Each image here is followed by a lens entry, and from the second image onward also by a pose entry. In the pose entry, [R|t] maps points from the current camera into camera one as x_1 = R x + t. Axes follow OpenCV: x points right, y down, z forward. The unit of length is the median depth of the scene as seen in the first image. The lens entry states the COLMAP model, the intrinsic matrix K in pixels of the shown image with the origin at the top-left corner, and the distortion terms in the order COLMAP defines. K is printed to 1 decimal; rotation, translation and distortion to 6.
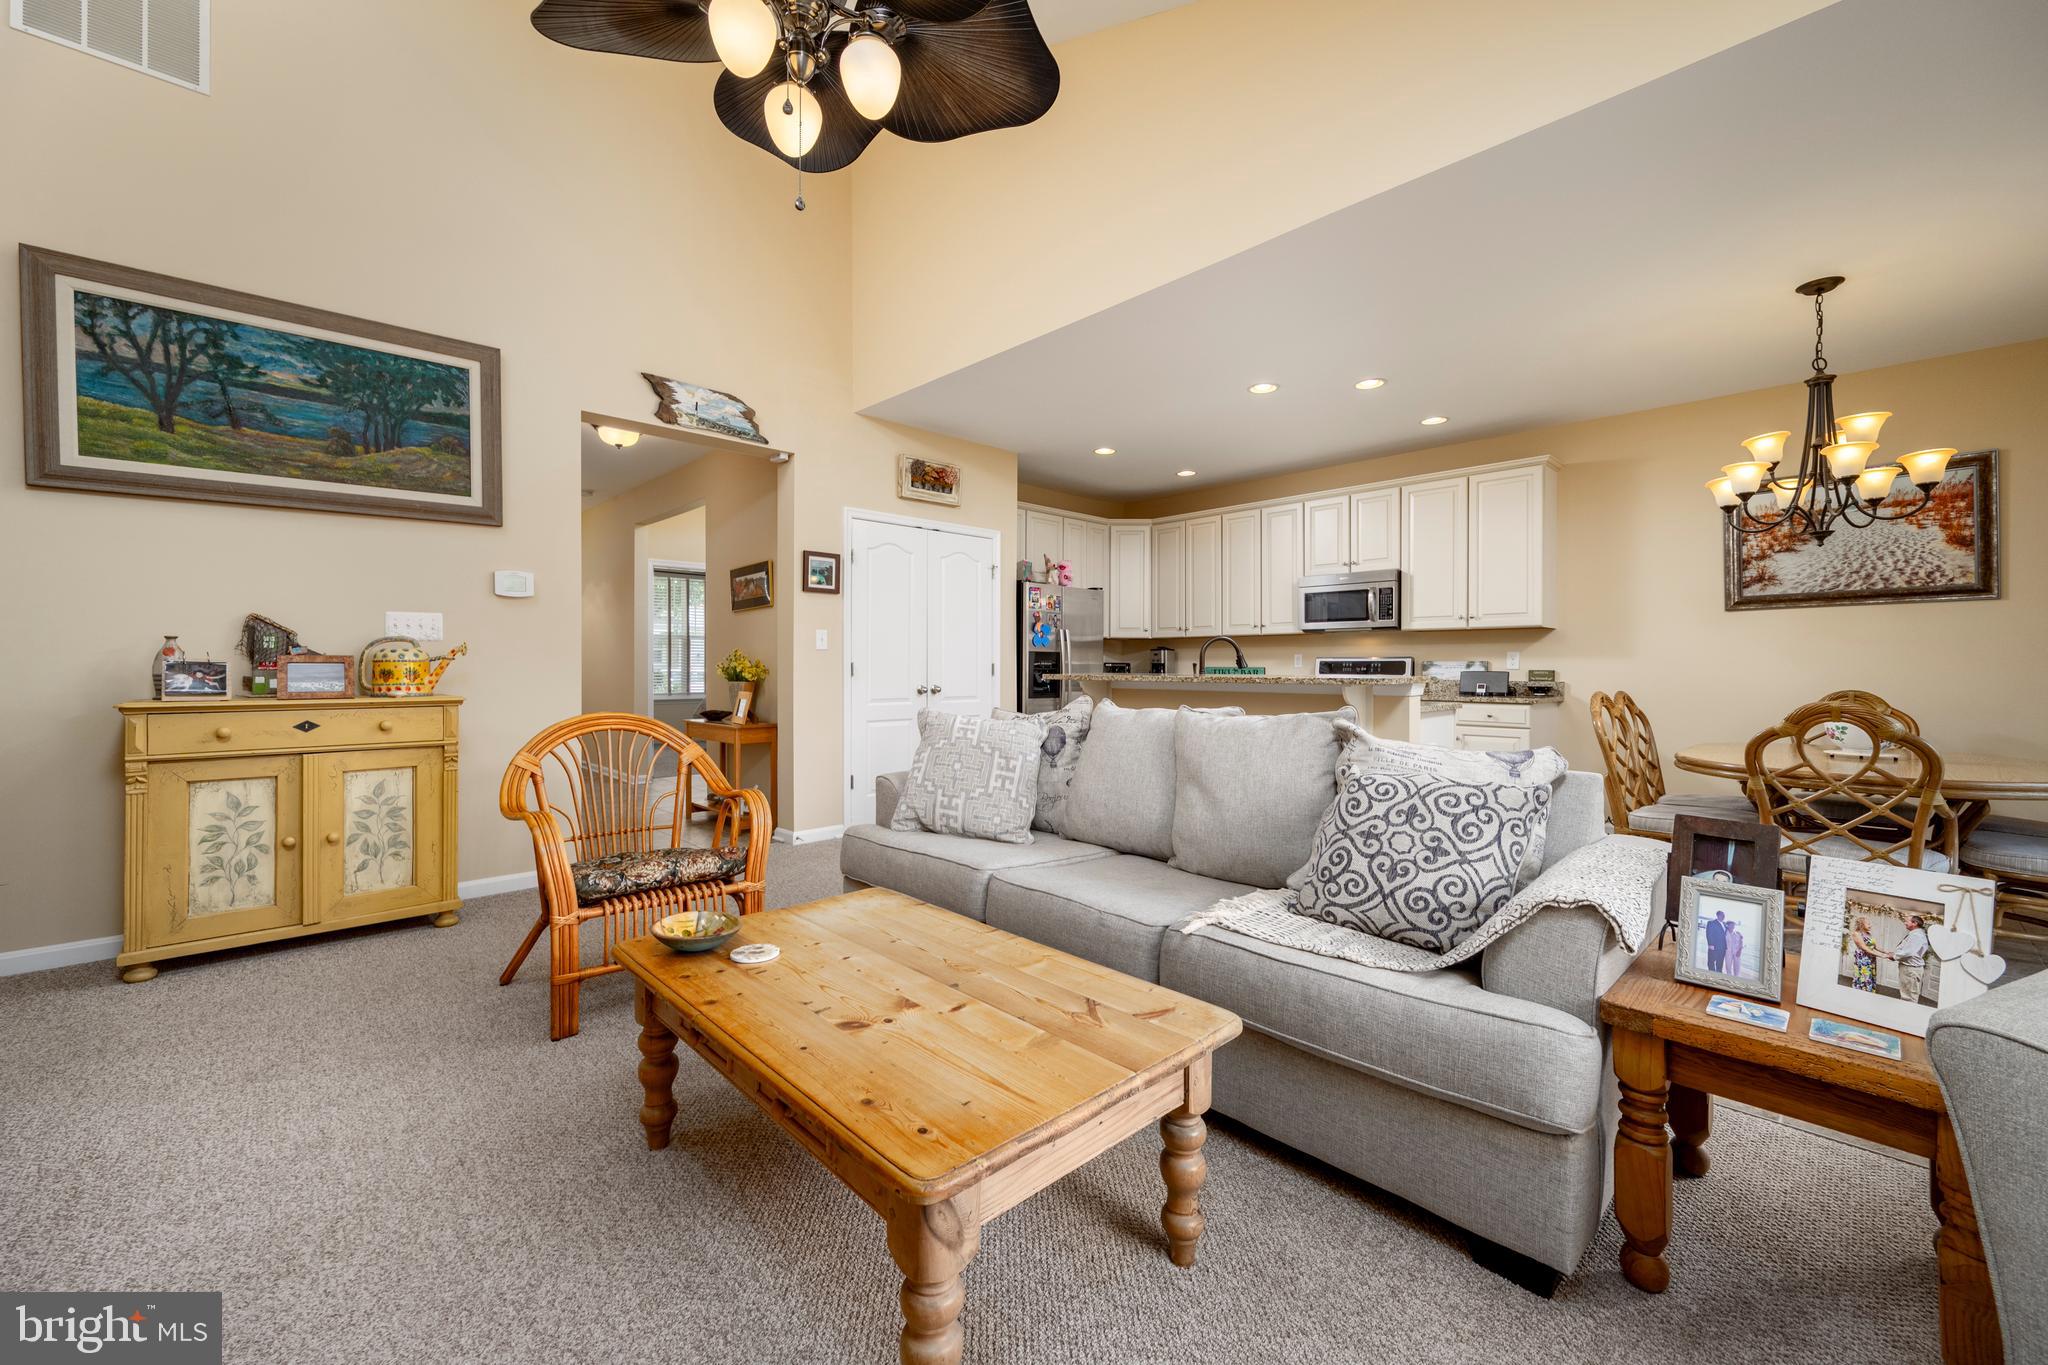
lens RADIAL K [[806.0, 0, 1023.7], [0, 806.0, 656.9], [0, 0, 1]] dist [-0.000192, 0.000526]
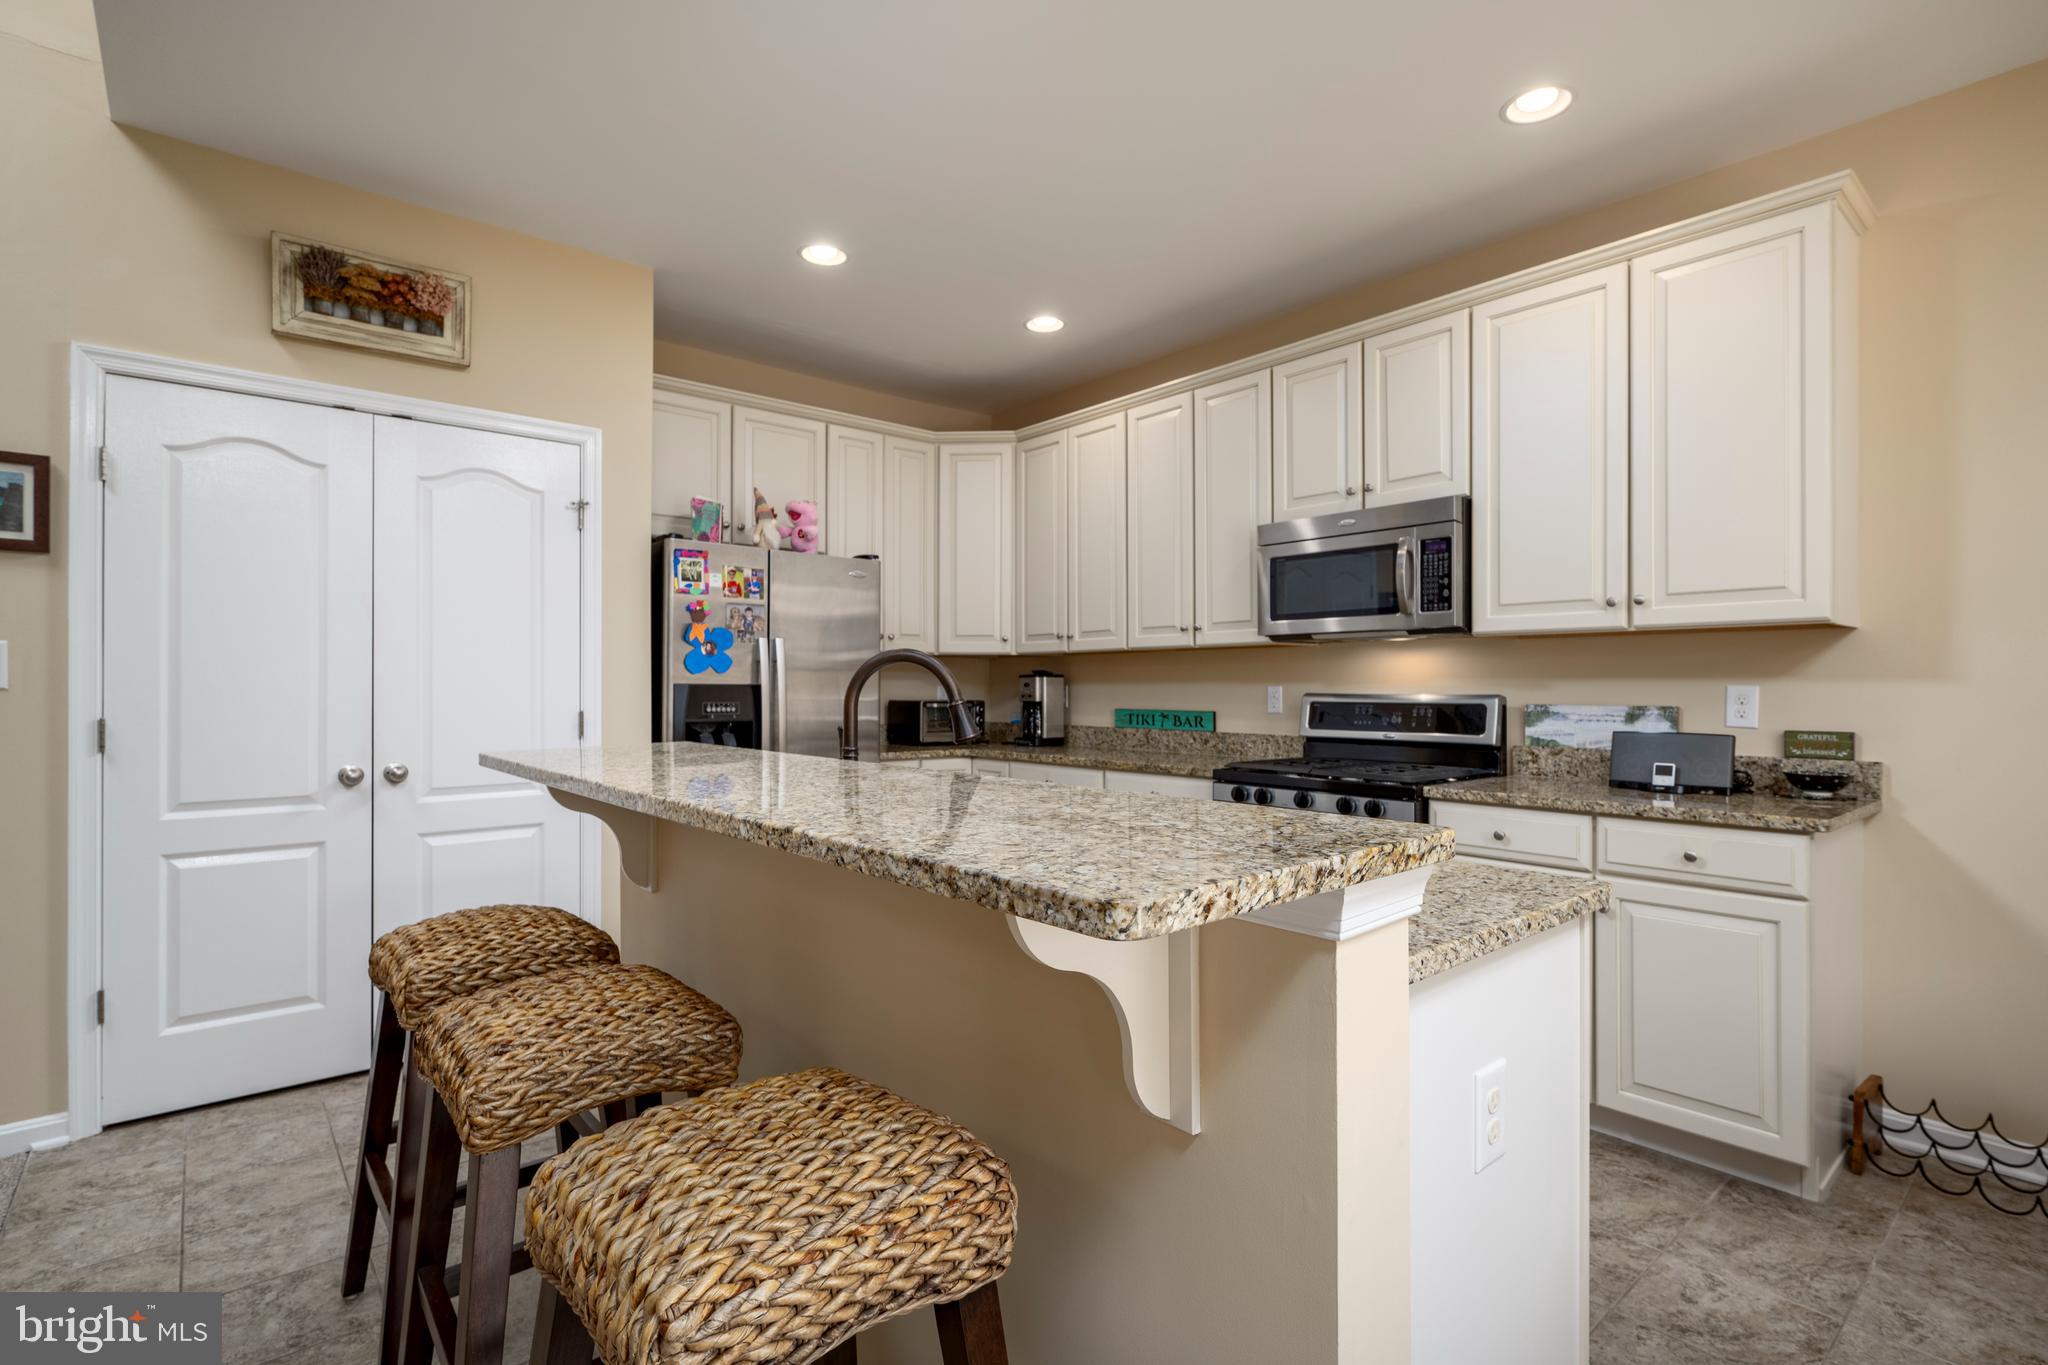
lens RADIAL K [[961.9, 0, 1021.0], [0, 961.9, 678.8], [0, 0, 1]] dist [-0.003718, -0.000992]
pose [[0.998672, -0.003652, -0.051395, 0.263669], [0.003873, 0.999984, 0.004187, -0.012946], [0.051379, -0.004381, 0.998670, 0.490780]]
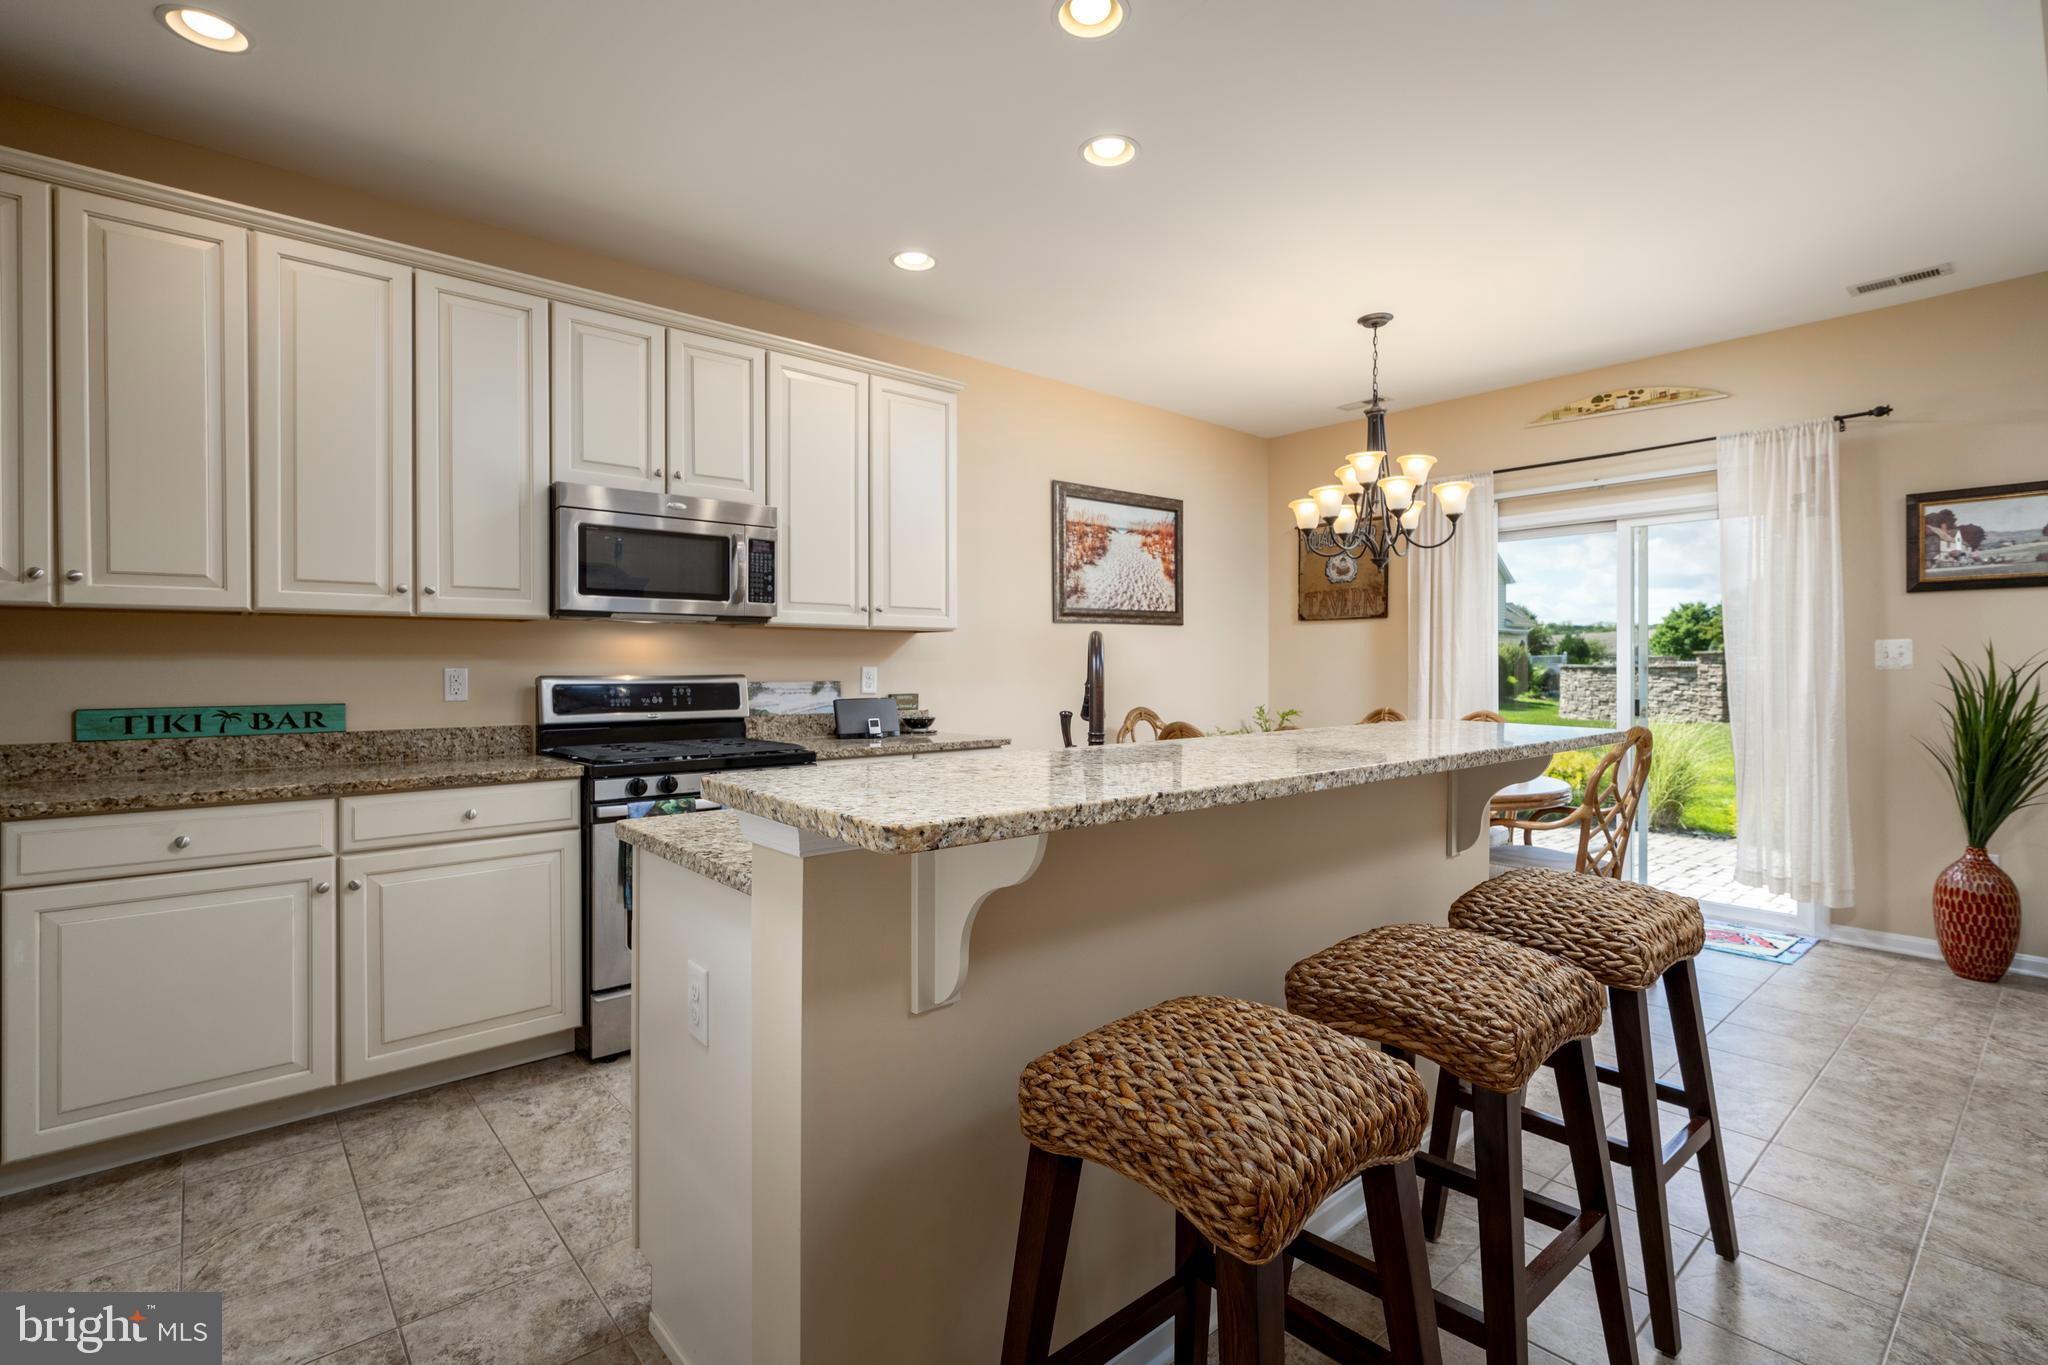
lens RADIAL K [[930.3, 0, 1027.0], [0, 930.3, 662.2], [0, 0, 1]] dist [-0.003804, 0.001348]
pose [[0.043746, 0.000717, 0.999042, -0.136861], [-0.009629, 0.999954, -0.000296, -0.010452], [-0.998996, -0.009607, 0.043750, 0.848308]]
